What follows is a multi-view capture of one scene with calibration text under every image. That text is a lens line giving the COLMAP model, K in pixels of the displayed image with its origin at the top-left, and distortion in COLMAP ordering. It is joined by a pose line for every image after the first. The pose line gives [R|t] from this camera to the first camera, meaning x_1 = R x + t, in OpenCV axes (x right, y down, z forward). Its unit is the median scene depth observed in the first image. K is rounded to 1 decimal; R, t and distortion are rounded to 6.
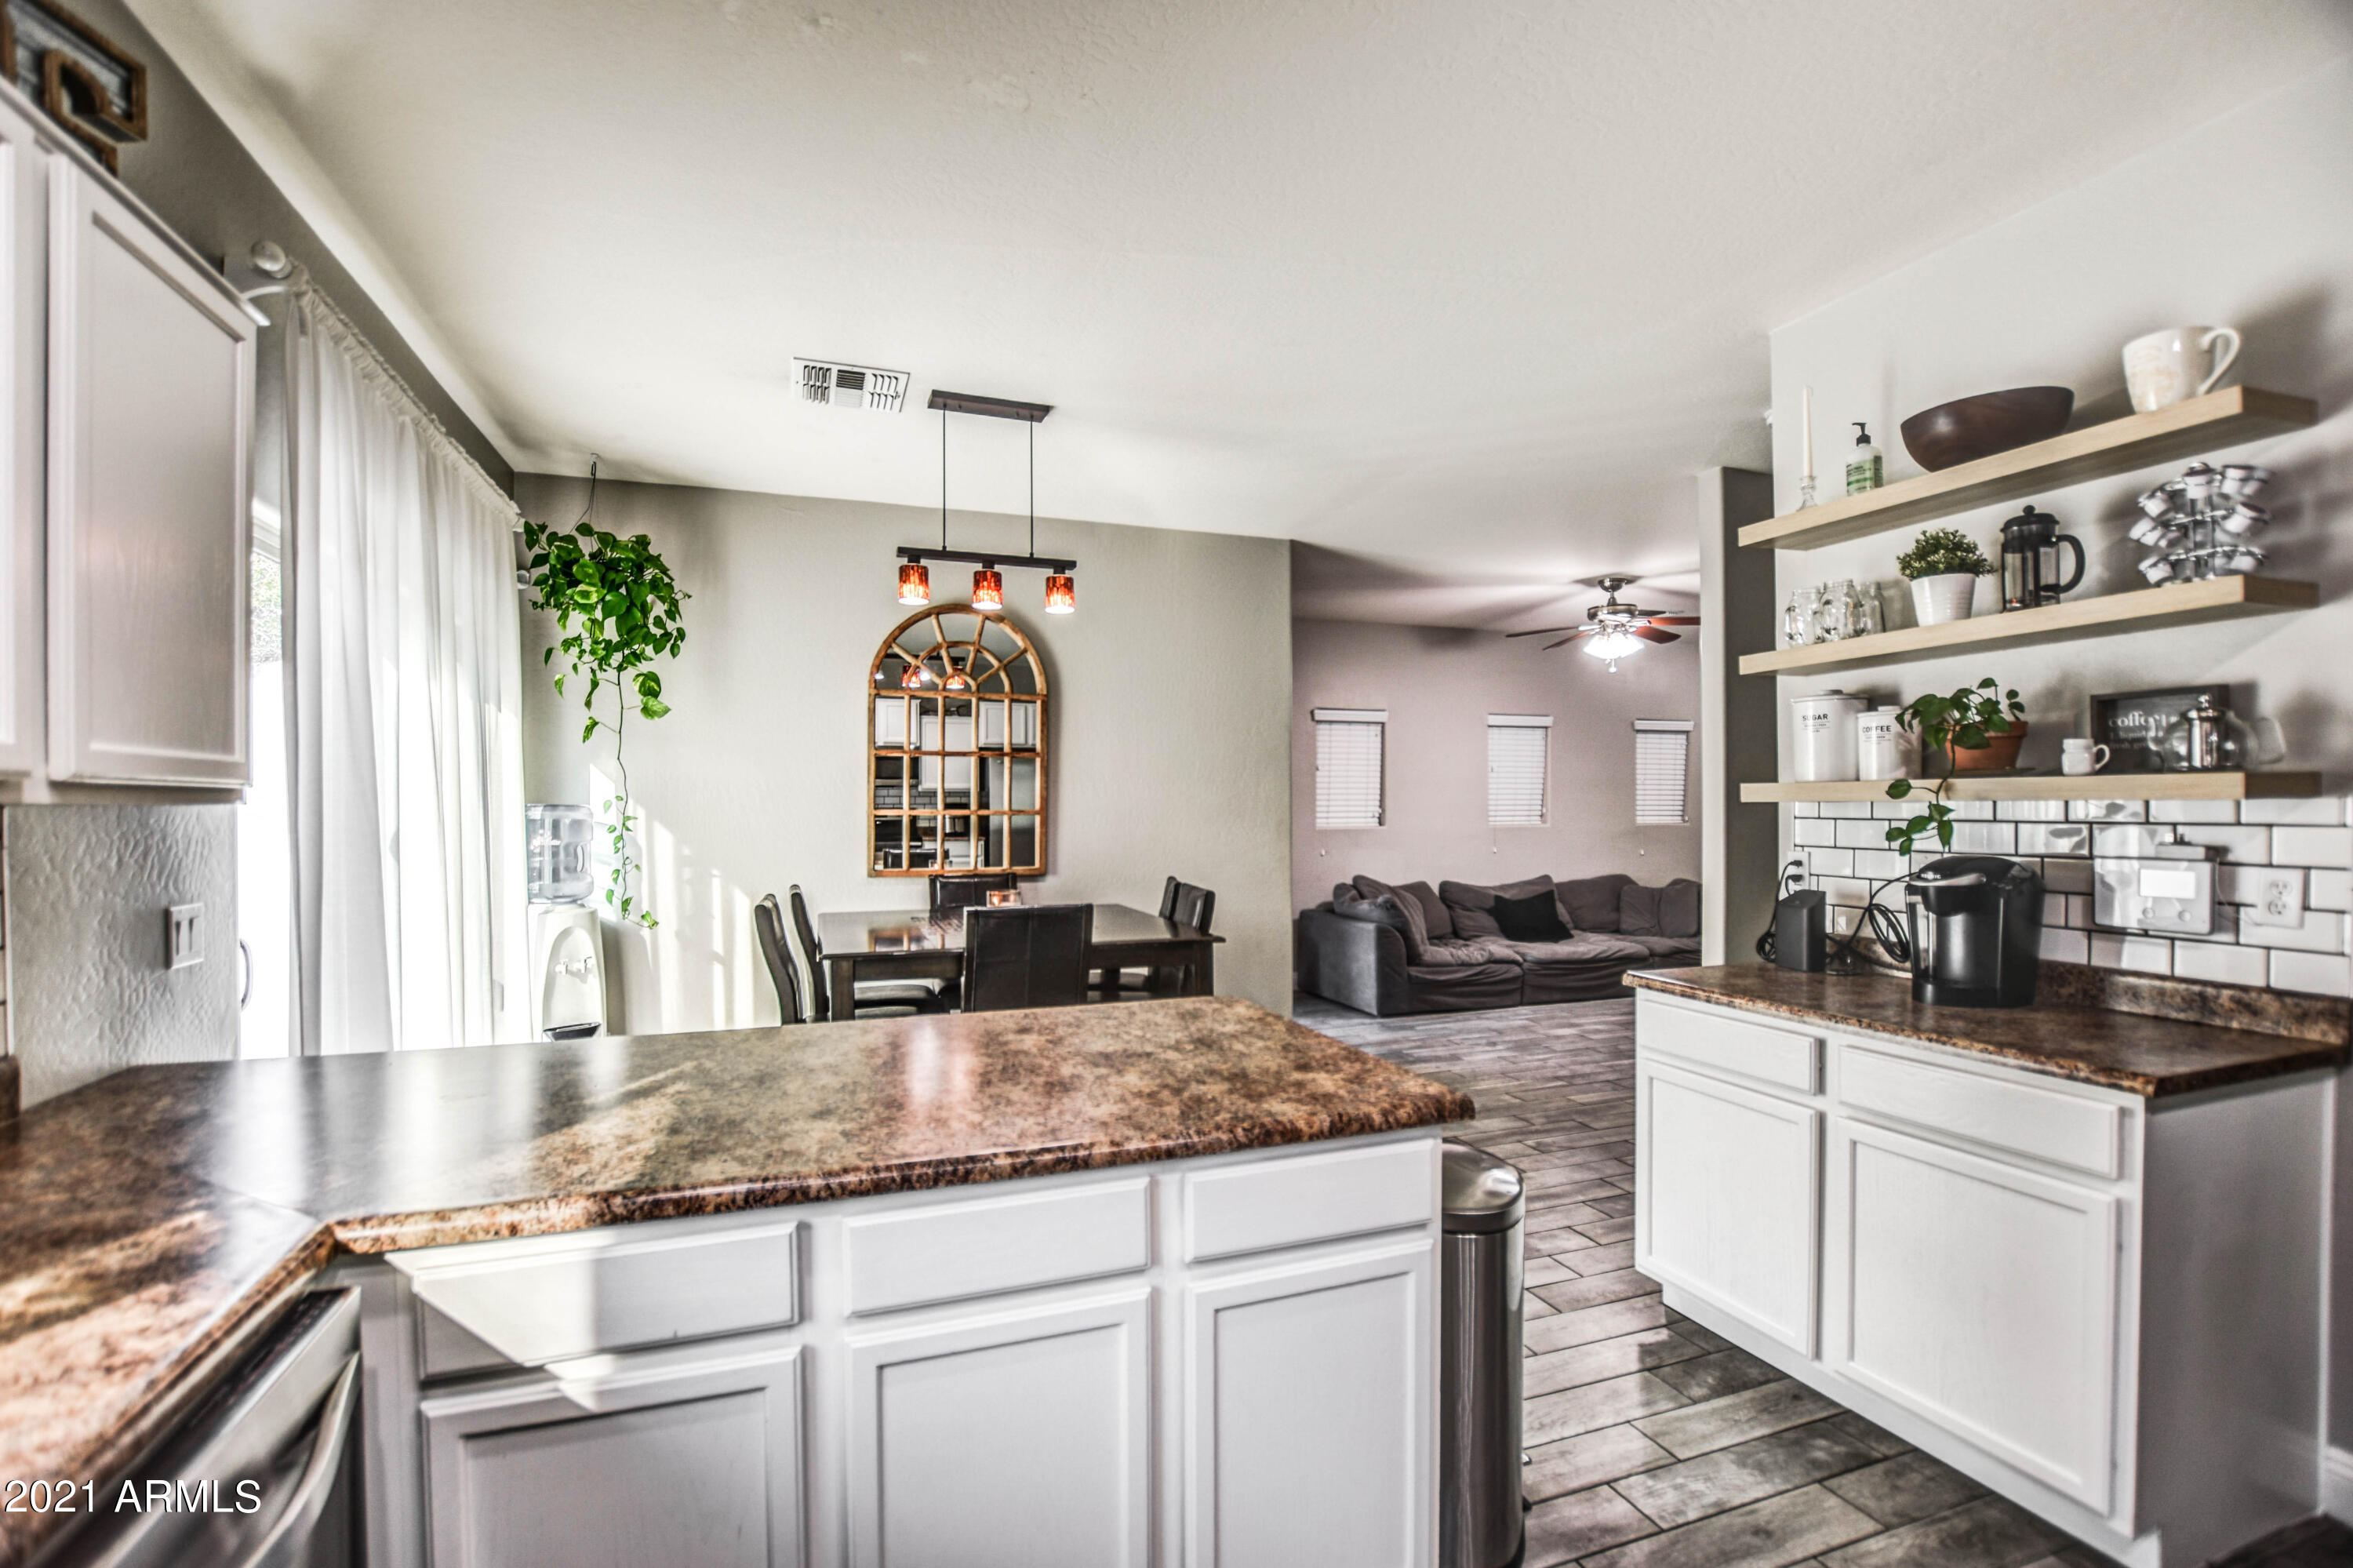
lens RADIAL K [[1063.2, 0, 1153.4], [0, 1063.2, 797.4], [0, 0, 1]] dist [-0.028477, 0.002135]
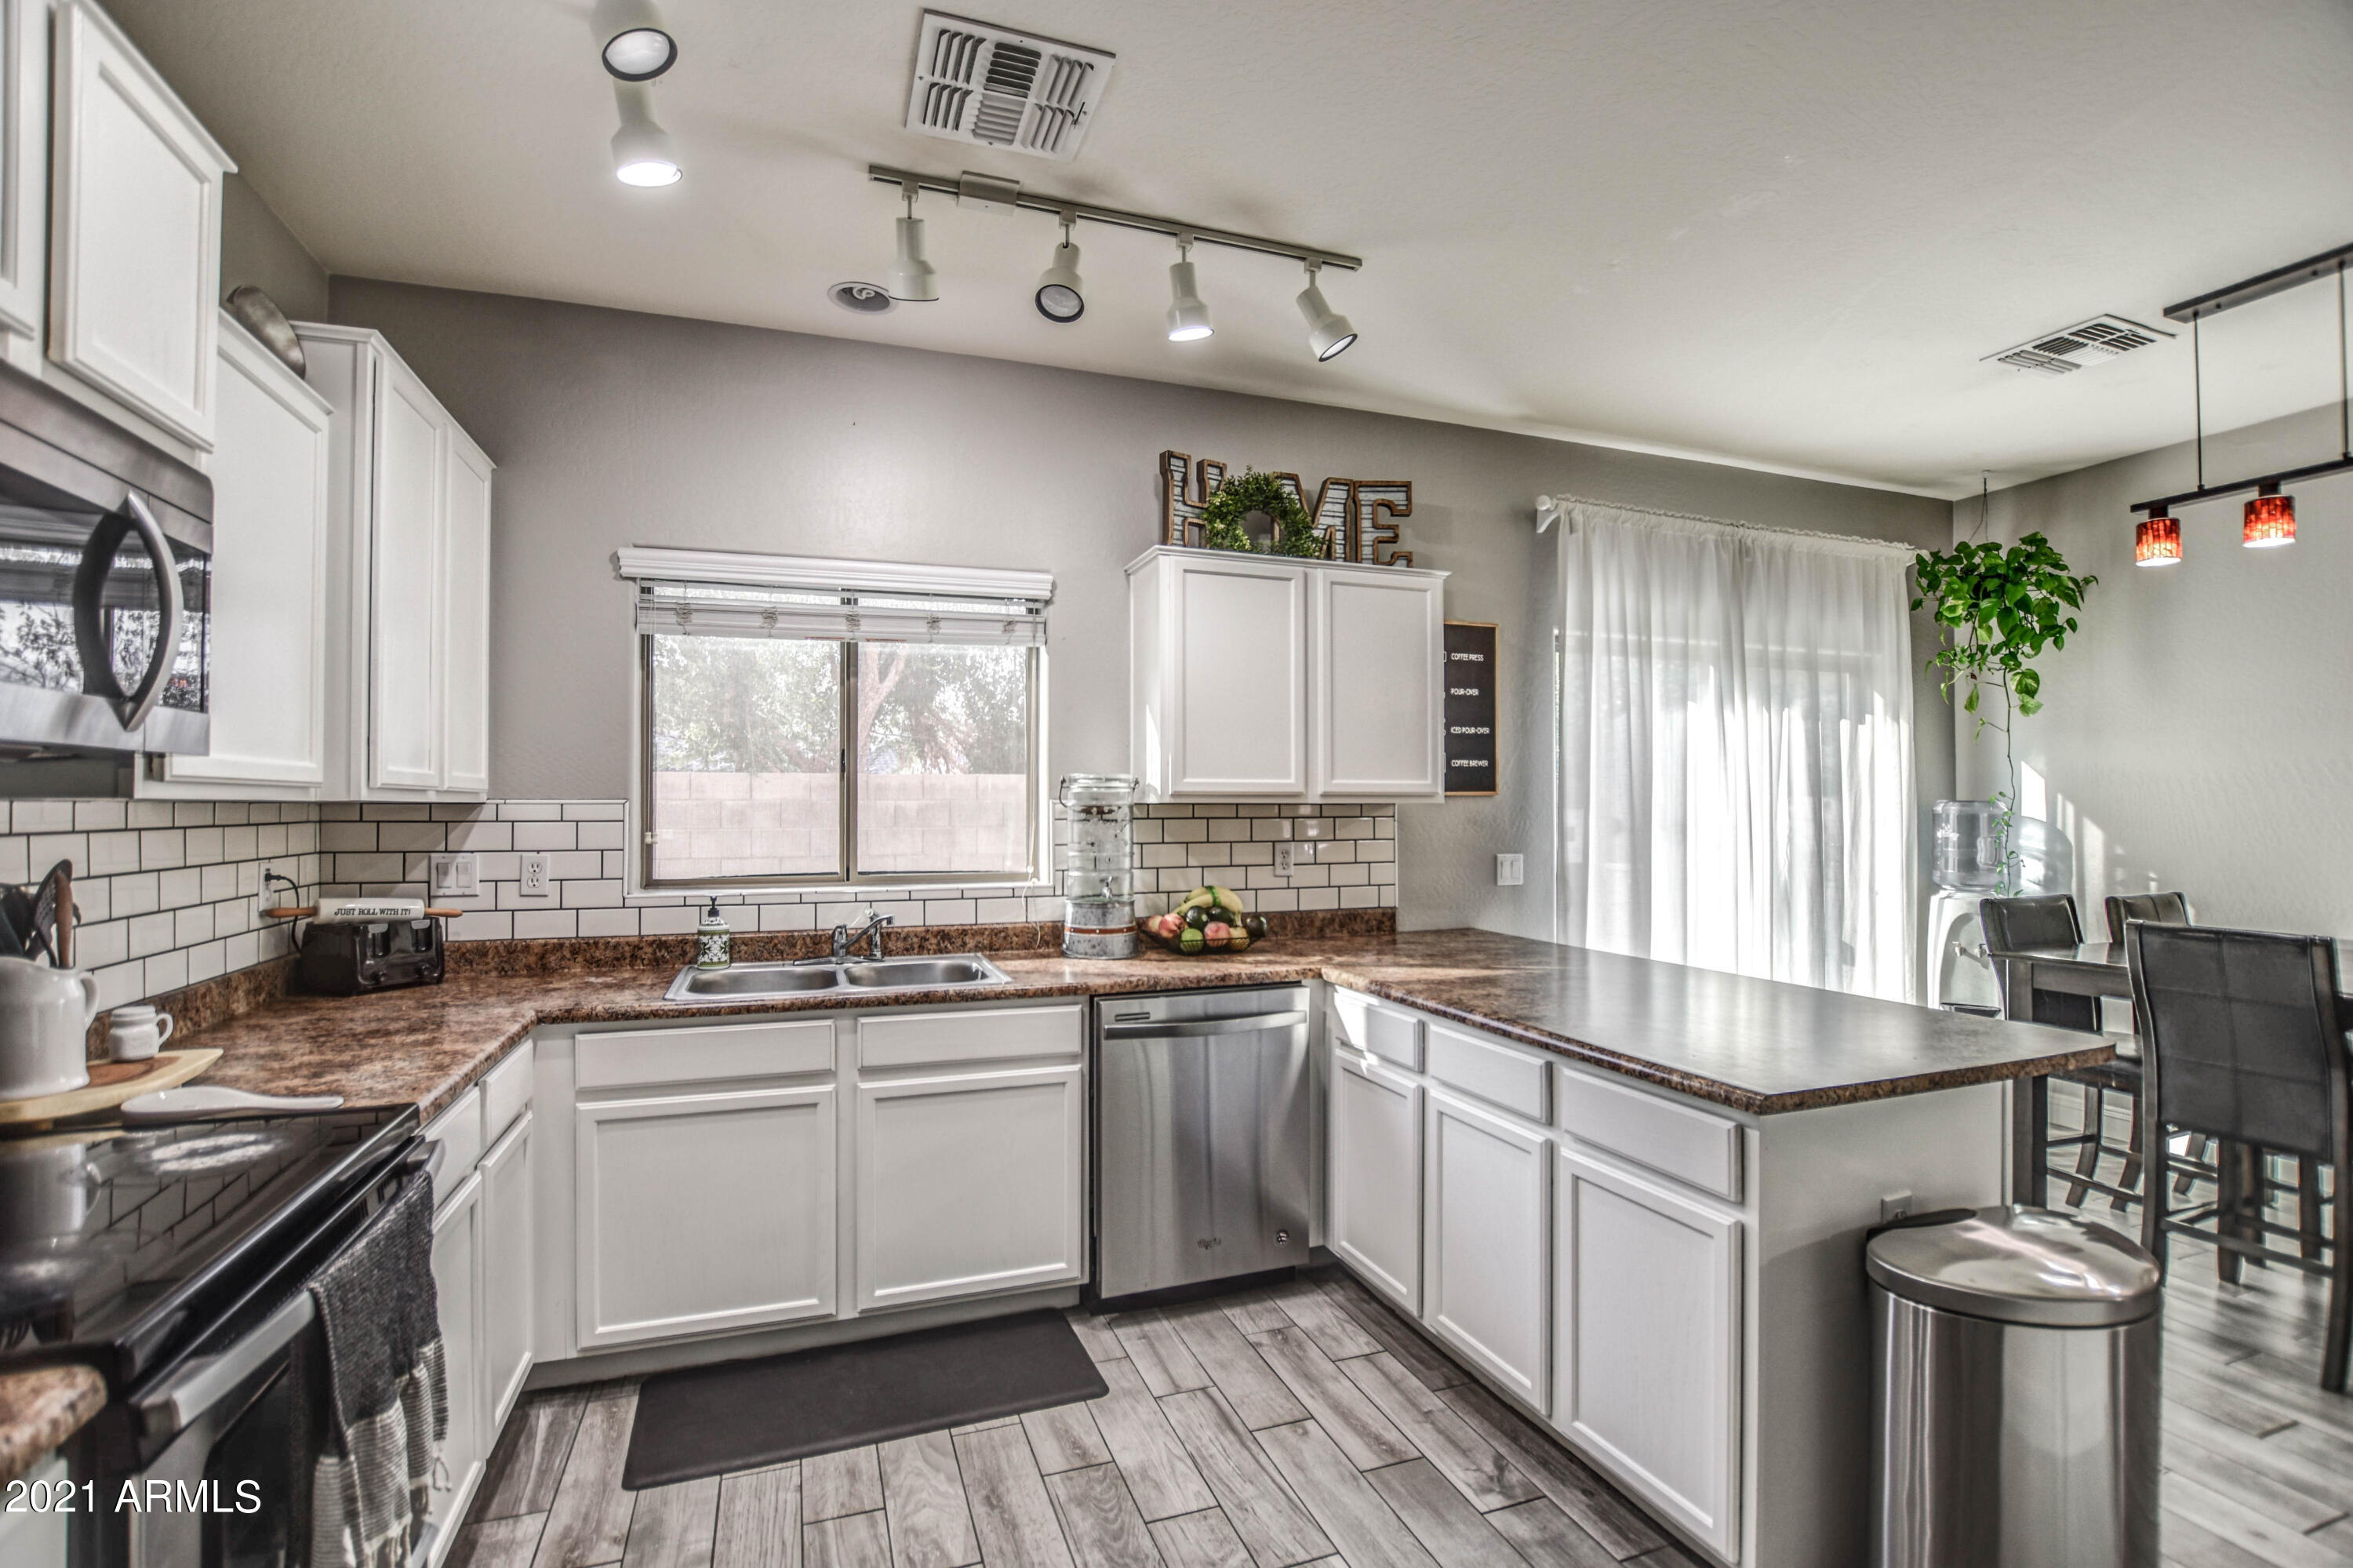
lens RADIAL K [[1063.2, 0, 1177.7], [0, 1063.2, 793.0], [0, 0, 1]] dist [-0.028477, 0.002135]
pose [[0.010915, -0.009781, -0.999893, 0.484789], [0.011634, 0.999886, -0.009654, -0.000172], [0.999873, -0.011528, 0.011028, 0.163000]]
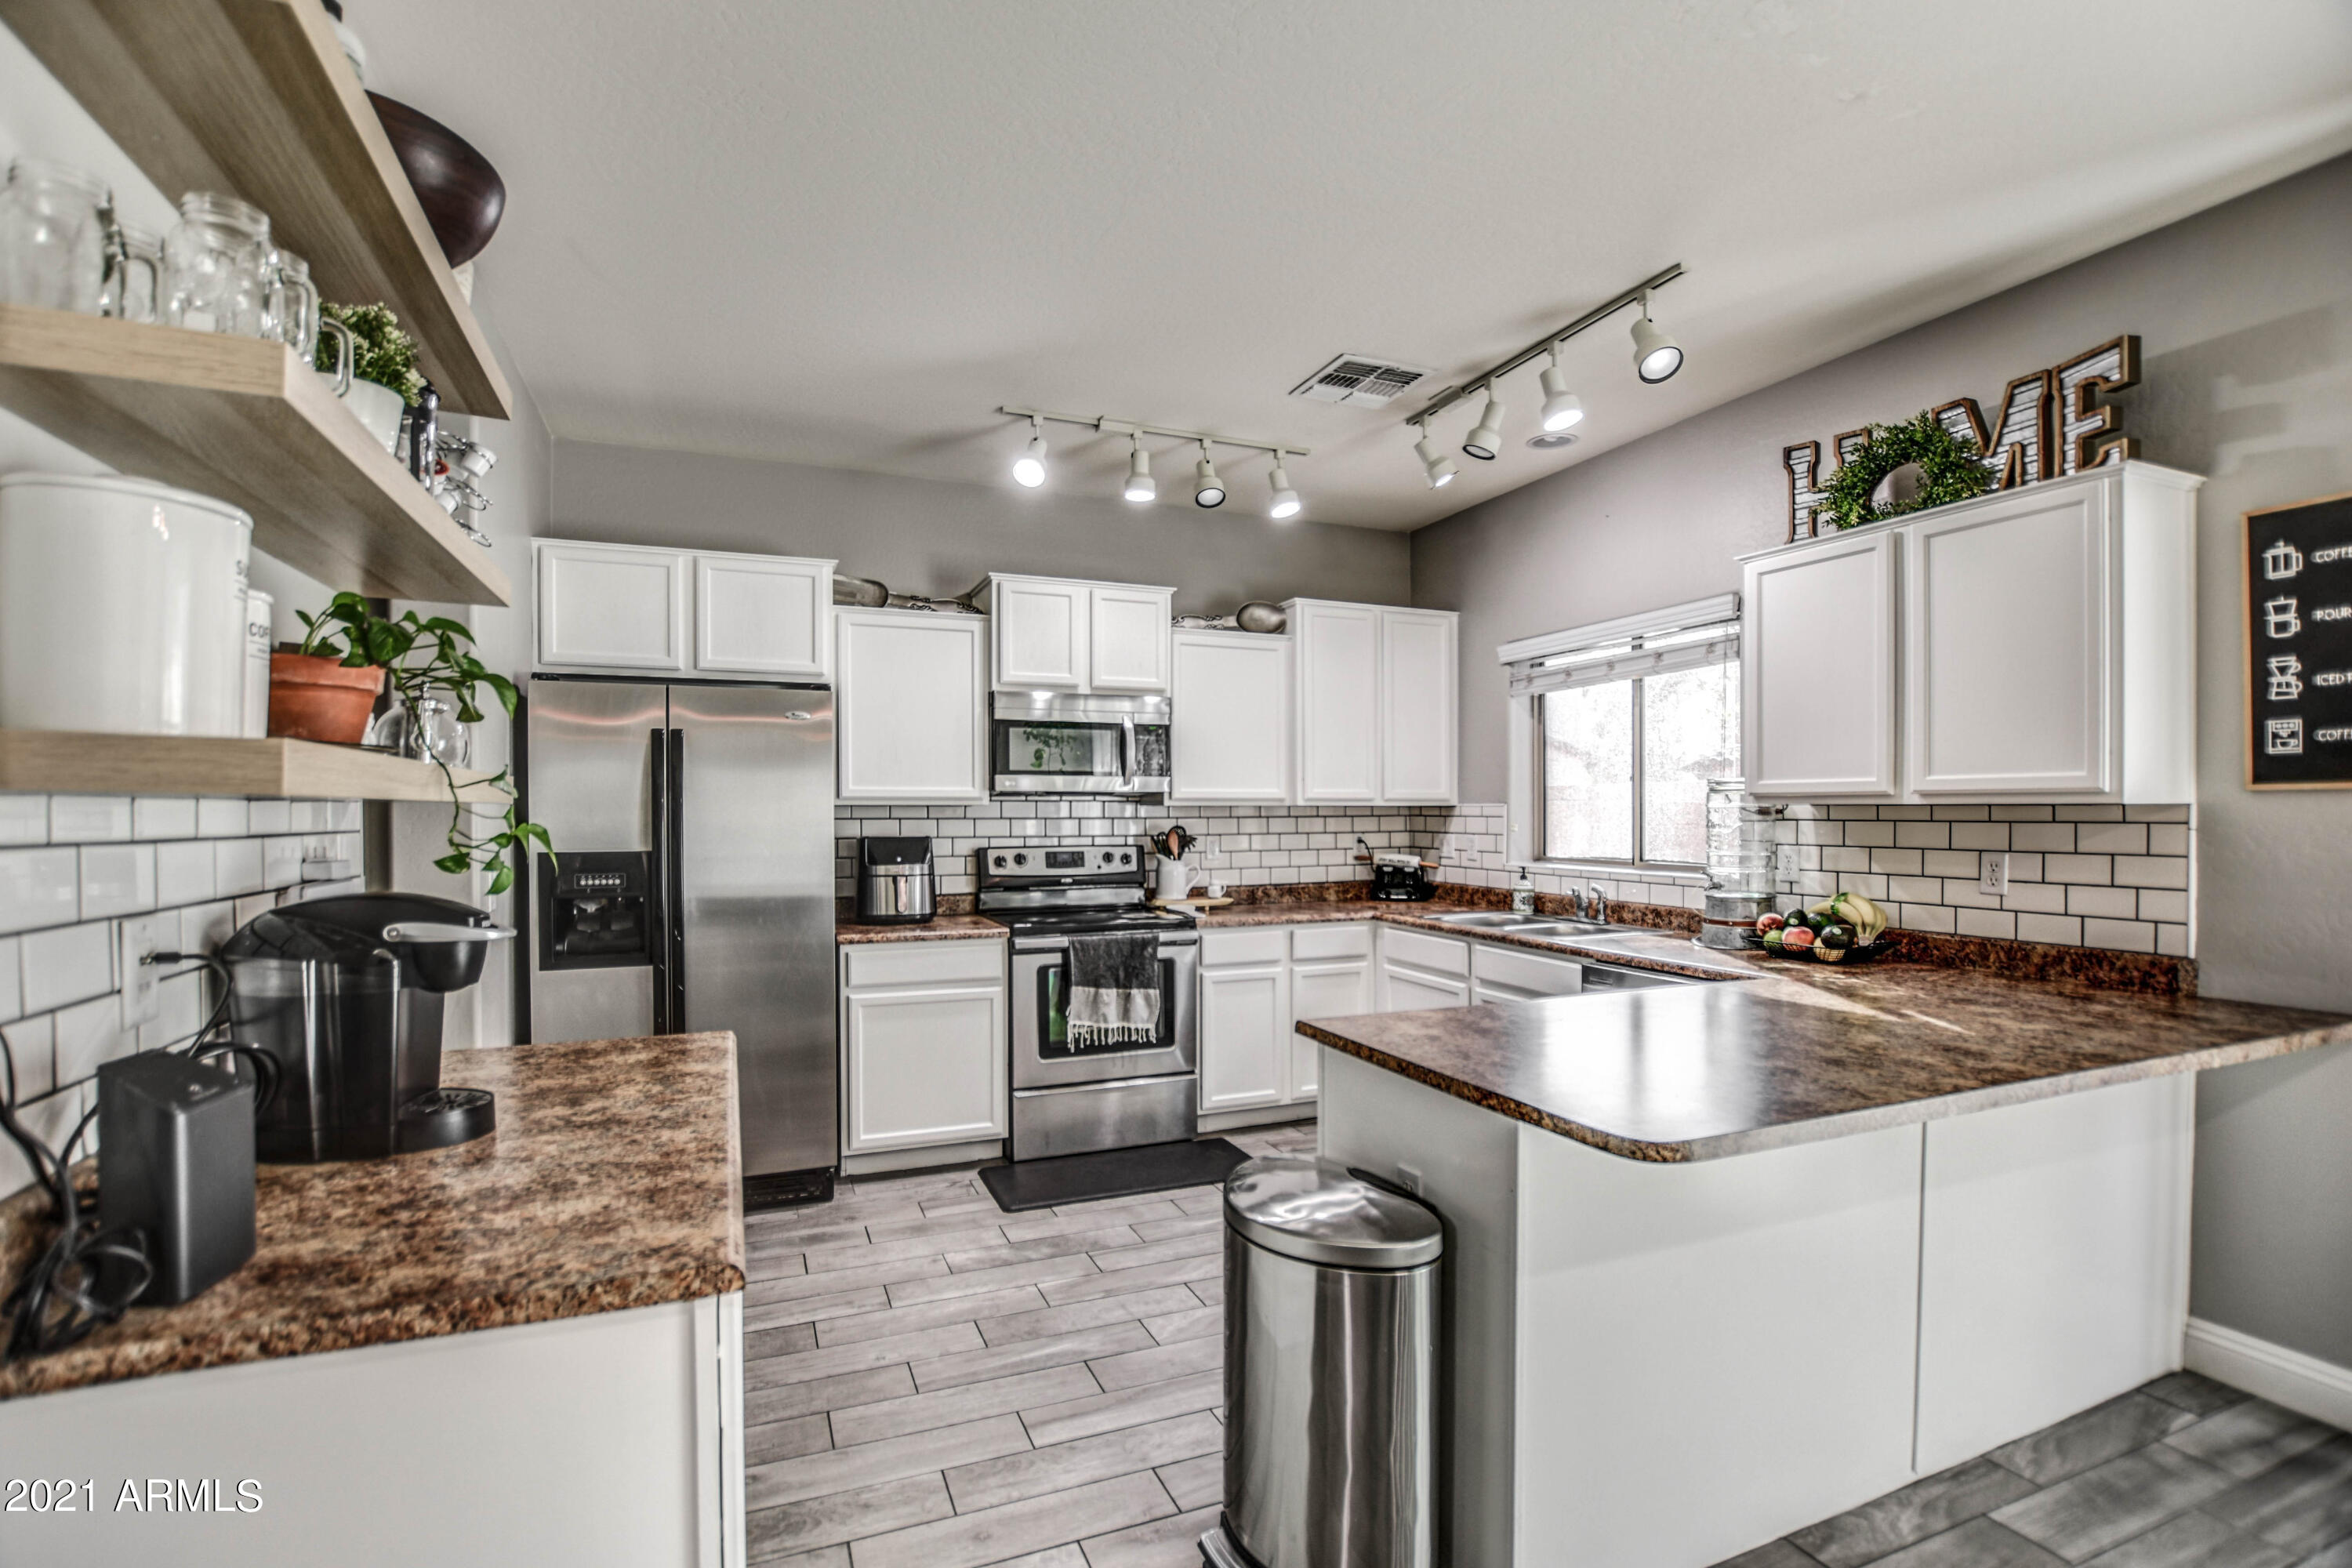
lens RADIAL K [[1062.7, 0, 1176.9], [0, 1062.7, 821.5], [0, 0, 1]] dist [-0.028477, 0.002135]
pose [[-0.998165, 0.005196, -0.060326, 0.230544], [0.005103, 0.999986, 0.001699, 0.007651], [0.060334, 0.001388, -0.998177, 0.812759]]
